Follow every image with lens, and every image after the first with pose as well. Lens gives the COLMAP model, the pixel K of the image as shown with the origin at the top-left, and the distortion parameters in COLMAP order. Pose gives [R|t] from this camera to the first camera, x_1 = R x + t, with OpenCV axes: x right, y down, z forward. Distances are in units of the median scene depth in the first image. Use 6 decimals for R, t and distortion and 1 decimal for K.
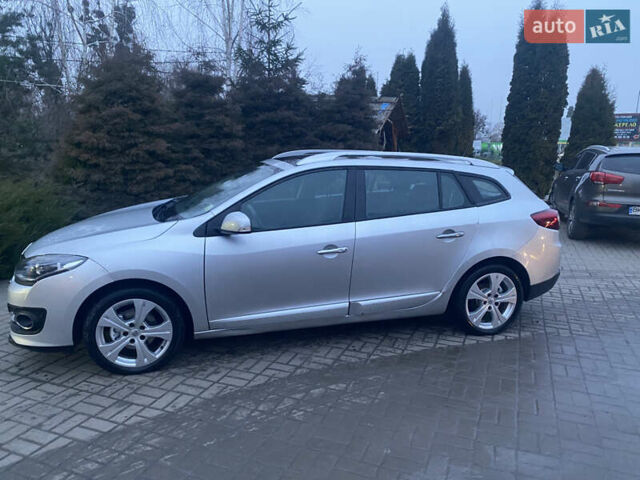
lens RADIAL K [[497.2, 0, 323.7], [0, 497.2, 243.1], [0, 0, 1]] dist [0.024269, -0.018918]
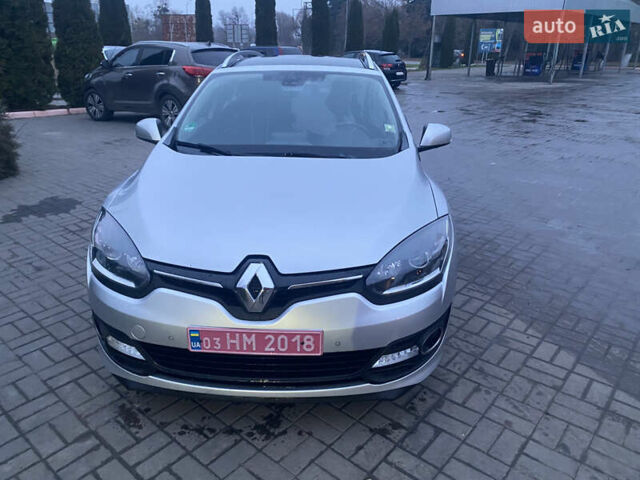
lens RADIAL K [[497.2, 0, 322.0], [0, 497.2, 241.7], [0, 0, 1]] dist [0.024269, -0.018918]
pose [[0.307951, -0.362985, 0.879436, -1.062813], [0.185202, 0.929546, 0.318816, -0.179455], [-0.933202, 0.064694, 0.353480, 0.813864]]
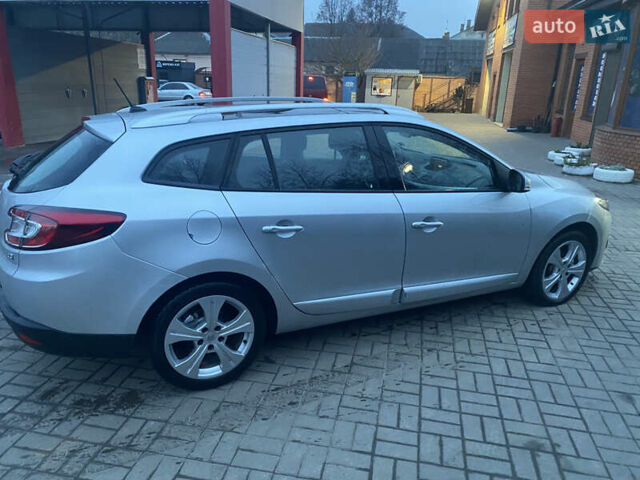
lens RADIAL K [[484.8, 0, 319.3], [0, 484.8, 243.0], [0, 0, 1]] dist [0.014206, -0.000888]
pose [[-0.981550, 0.031517, -0.188590, 0.215535], [-0.065321, 0.871707, 0.485655, -0.445912], [0.179702, 0.489013, -0.853565, 2.135679]]
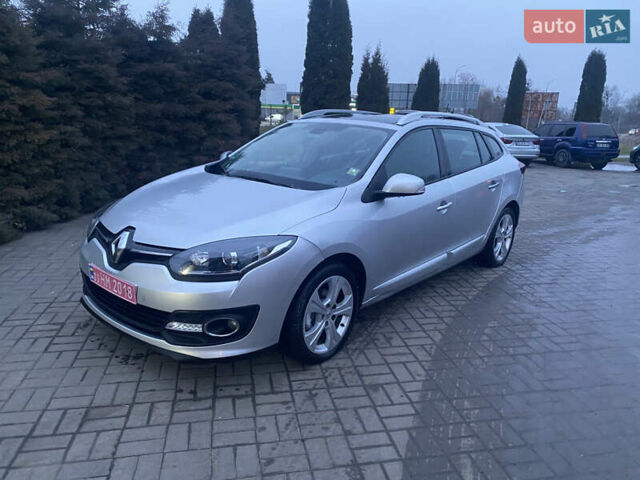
lens RADIAL K [[497.2, 0, 318.4], [0, 497.2, 236.3], [0, 0, 1]] dist [0.024269, -0.018918]
pose [[0.836168, -0.117909, 0.535649, -0.792183], [0.085359, 0.992695, 0.085268, -0.034471], [-0.541790, -0.025576, 0.840125, 0.244881]]
